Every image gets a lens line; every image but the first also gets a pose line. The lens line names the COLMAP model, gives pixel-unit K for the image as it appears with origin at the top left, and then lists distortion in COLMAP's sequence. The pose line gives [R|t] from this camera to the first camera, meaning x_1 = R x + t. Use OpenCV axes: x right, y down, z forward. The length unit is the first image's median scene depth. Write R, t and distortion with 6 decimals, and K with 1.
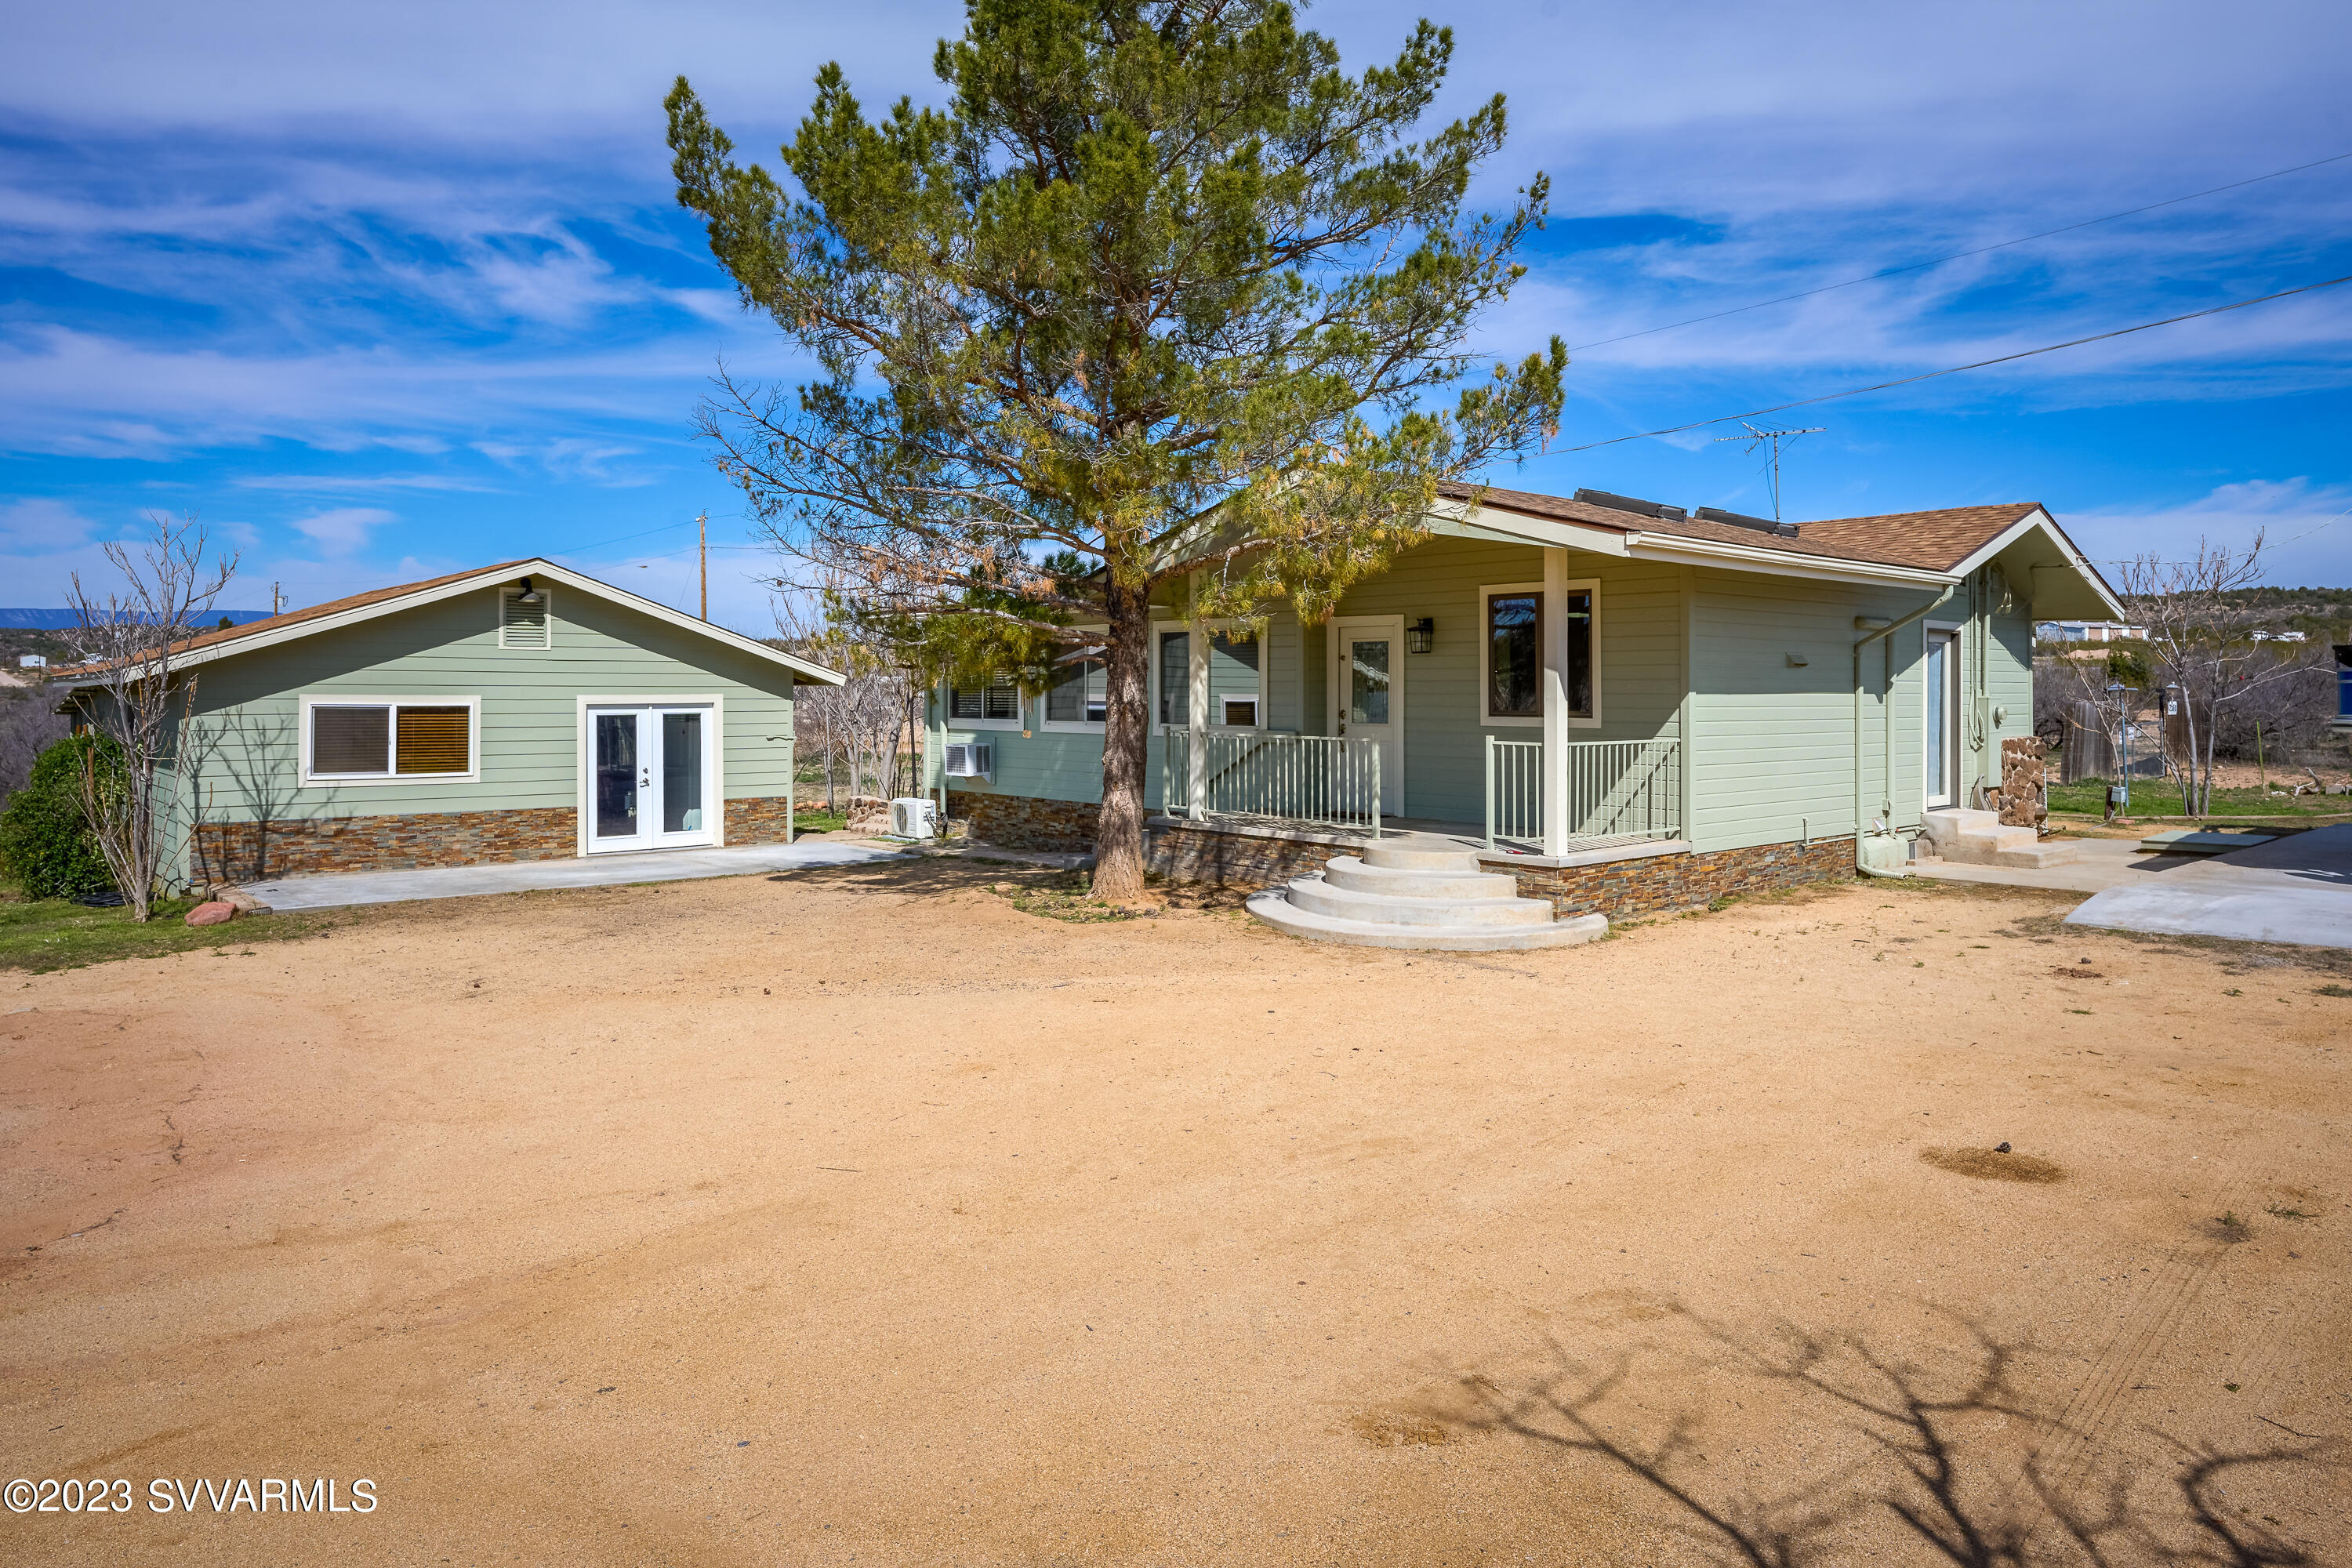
lens RADIAL K [[1510.1, 0, 1185.1], [0, 1510.1, 659.6], [0, 0, 1]] dist [-0.021509, 0.023522]
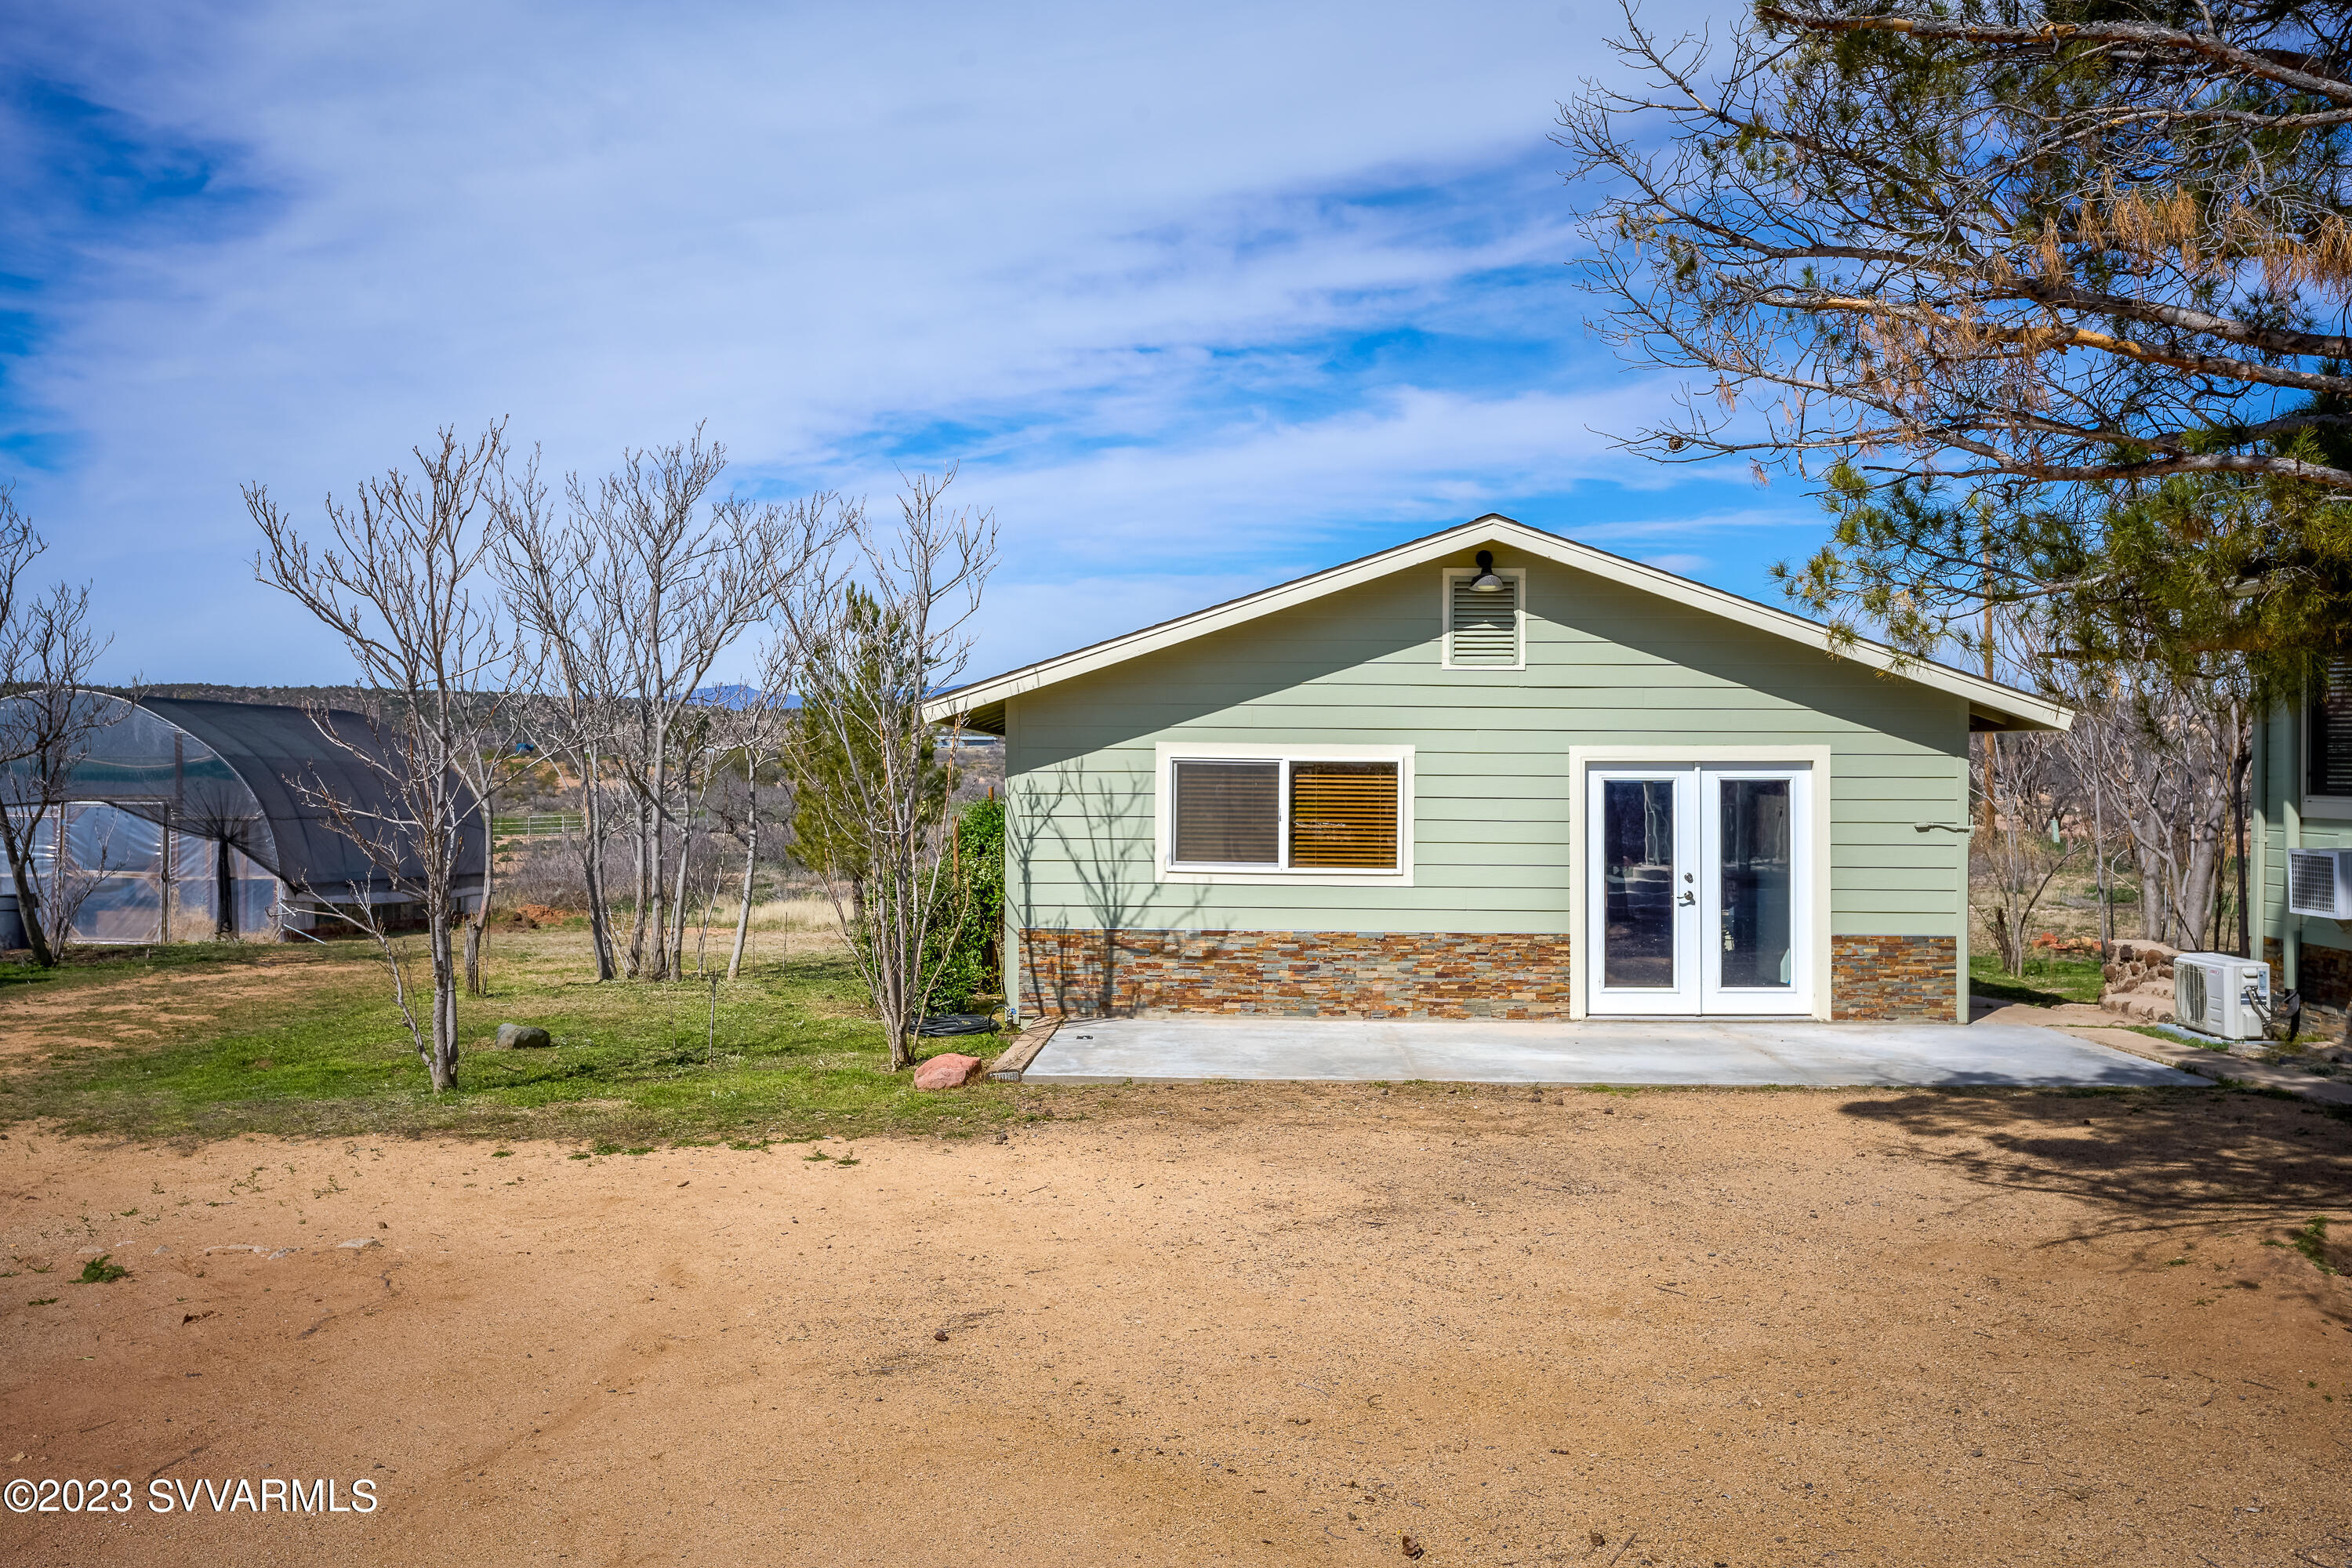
lens RADIAL K [[1920.0, 0, 1227.6], [0, 1920.0, 790.7], [0, 0, 1]] dist [0.011326, 0.016087]
pose [[0.738683, 0.012321, -0.673940, 0.005380], [0.009696, 0.999535, 0.028901, 0.020856], [0.673983, -0.027883, 0.738220, 0.404898]]
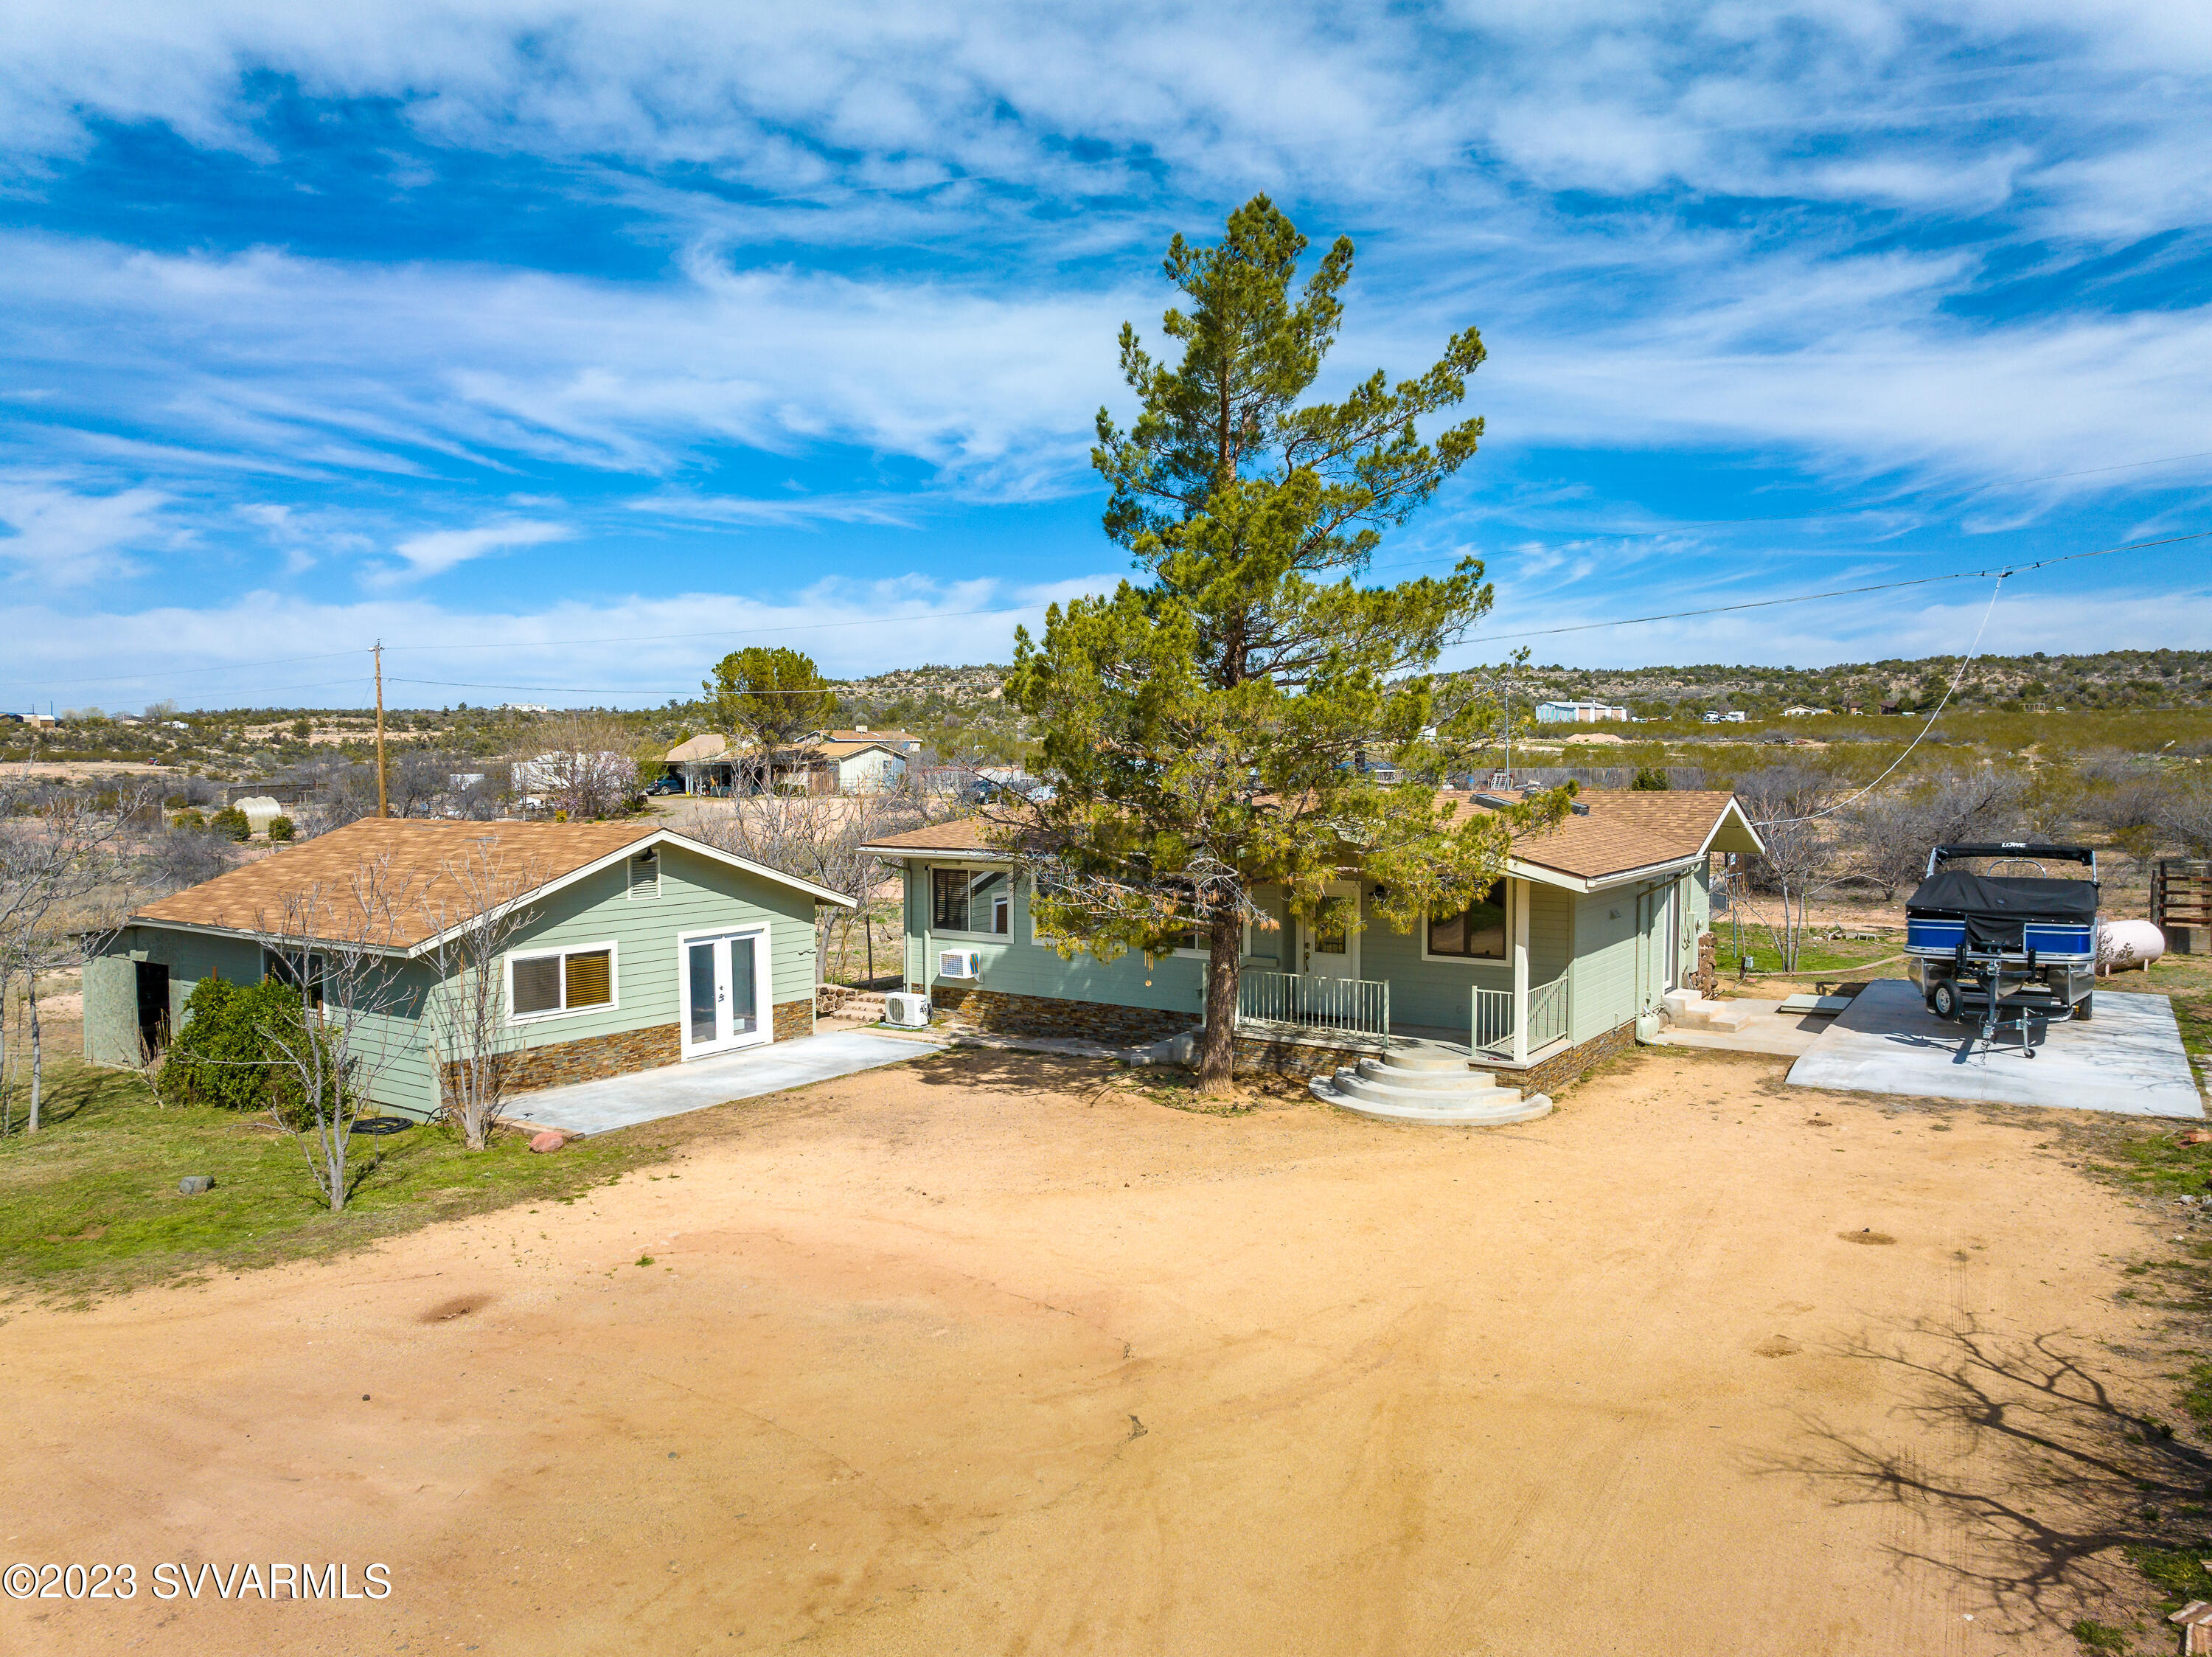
lens RADIAL K [[1553.9, 0, 1107.5], [0, 1553.9, 818.5], [0, 0, 1]] dist [-0.042565, 0.006207]
pose [[0.967891, -0.014873, 0.250930, -0.434842], [-0.000288, 0.998182, 0.060273, -0.167786], [-0.251370, -0.058410, 0.966127, -0.356274]]
